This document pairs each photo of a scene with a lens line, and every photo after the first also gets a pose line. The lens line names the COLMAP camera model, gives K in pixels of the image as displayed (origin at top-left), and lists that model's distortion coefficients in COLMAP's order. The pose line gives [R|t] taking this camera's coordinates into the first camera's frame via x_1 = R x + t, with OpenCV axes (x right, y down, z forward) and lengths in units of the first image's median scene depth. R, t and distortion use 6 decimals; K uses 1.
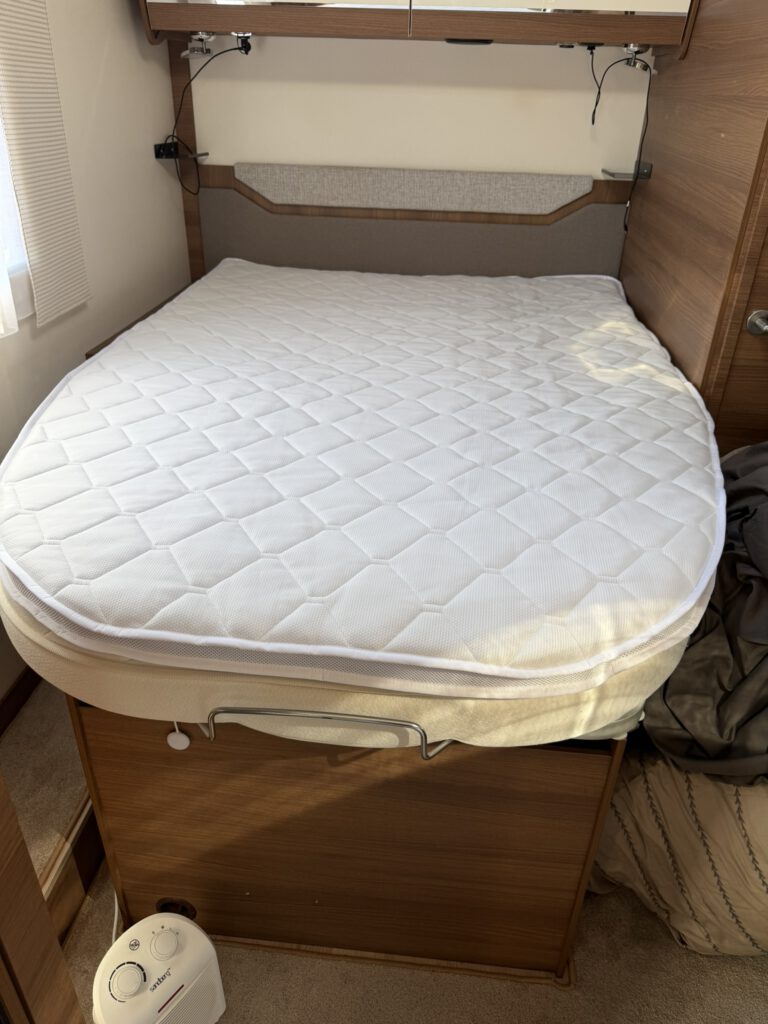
lens RADIAL K [[732.4, 0, 383.1], [0, 732.4, 514.9], [0, 0, 1]] dist [0.001237, -0.012482]
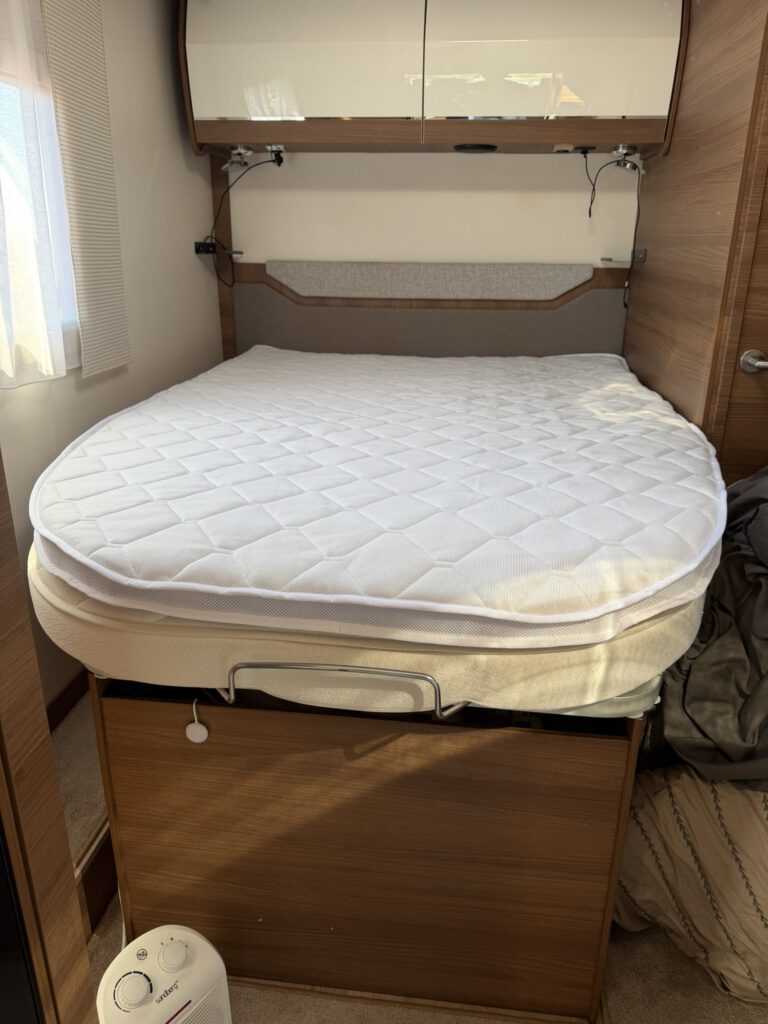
lens RADIAL K [[732.4, 0, 382.6], [0, 732.4, 510.1], [0, 0, 1]] dist [0.001237, -0.012482]
pose [[0.999524, -0.006606, -0.030148, 0.007753], [0.001247, 0.984670, -0.174422, 0.156069], [0.030838, 0.174301, 0.984209, -0.033617]]
